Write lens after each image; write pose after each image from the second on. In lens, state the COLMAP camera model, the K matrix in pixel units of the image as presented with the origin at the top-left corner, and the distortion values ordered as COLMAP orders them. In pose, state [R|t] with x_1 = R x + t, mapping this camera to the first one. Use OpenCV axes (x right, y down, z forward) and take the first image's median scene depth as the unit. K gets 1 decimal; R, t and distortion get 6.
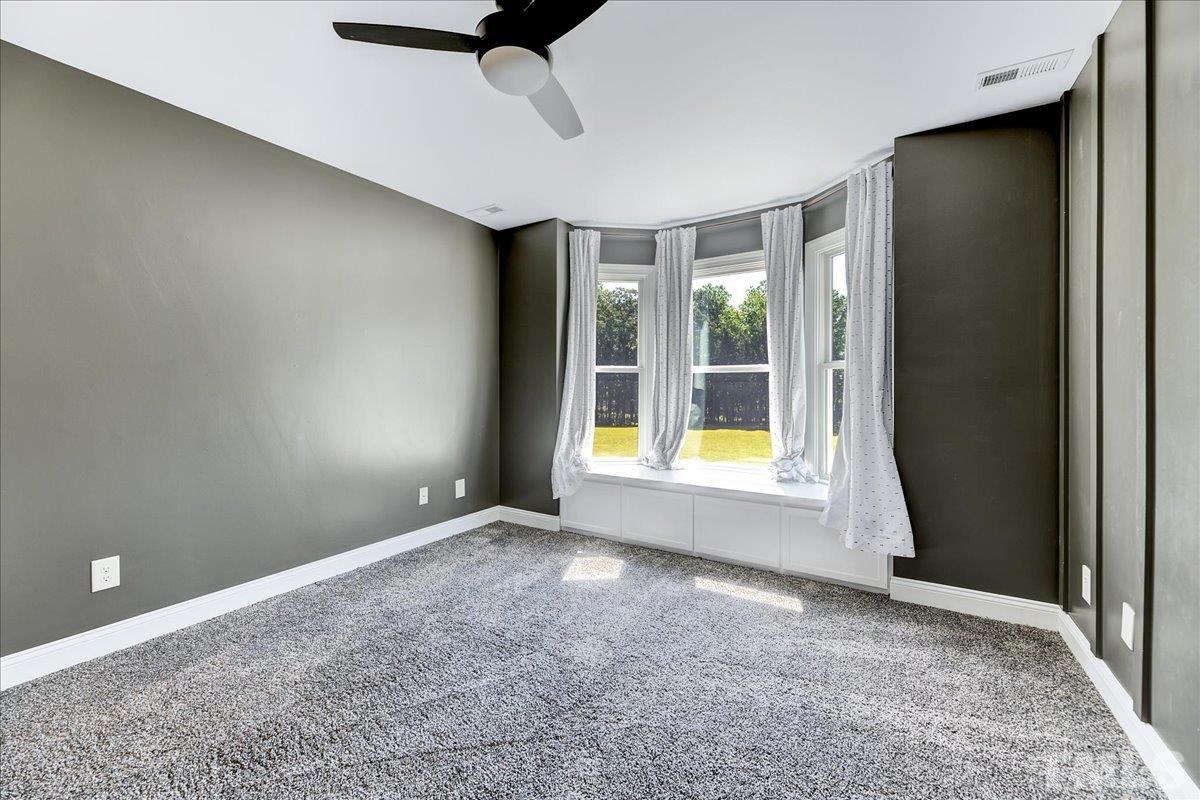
lens RADIAL K [[487.2, 0, 598.6], [0, 487.2, 394.3], [0, 0, 1]] dist [-0.003423, -0.000575]
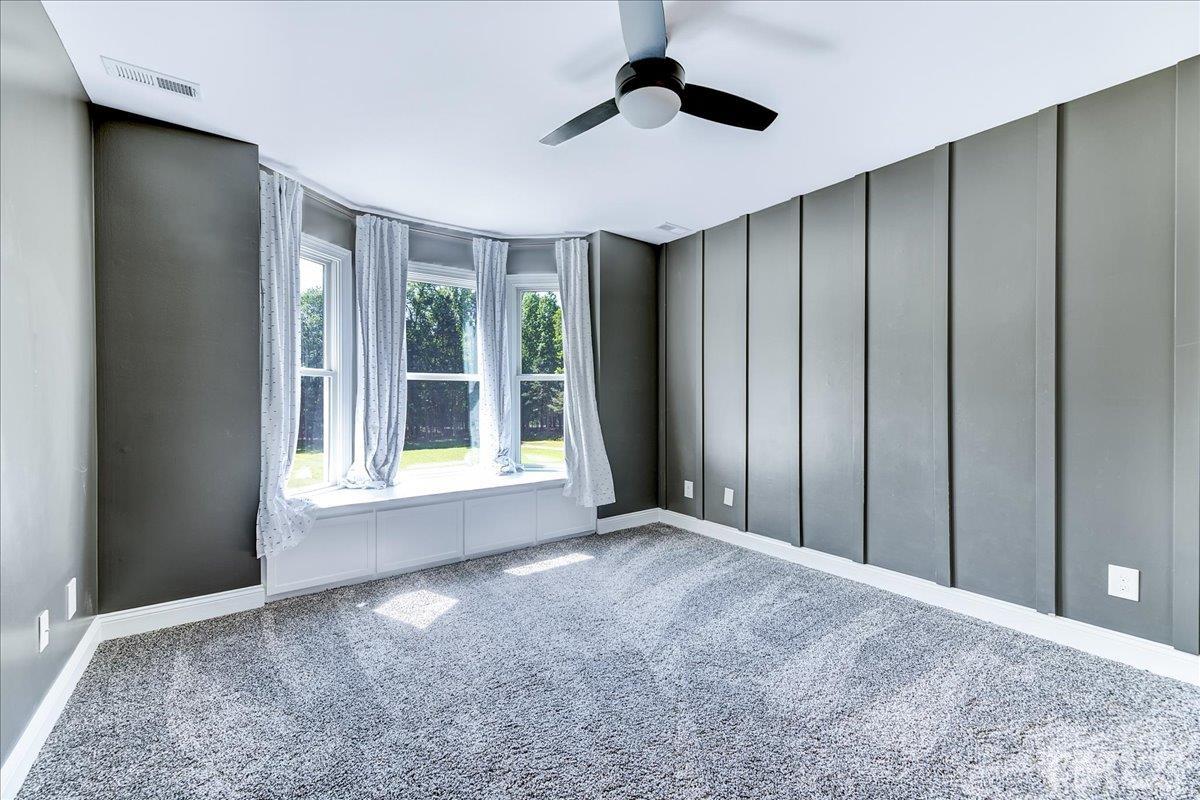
lens RADIAL K [[487.2, 0, 598.8], [0, 487.2, 399.1], [0, 0, 1]] dist [-0.003423, -0.000575]
pose [[0.368512, -0.019148, 0.929426, -0.620902], [0.014337, 0.999786, 0.014913, -0.017103], [-0.929512, 0.007830, 0.368708, 0.345652]]
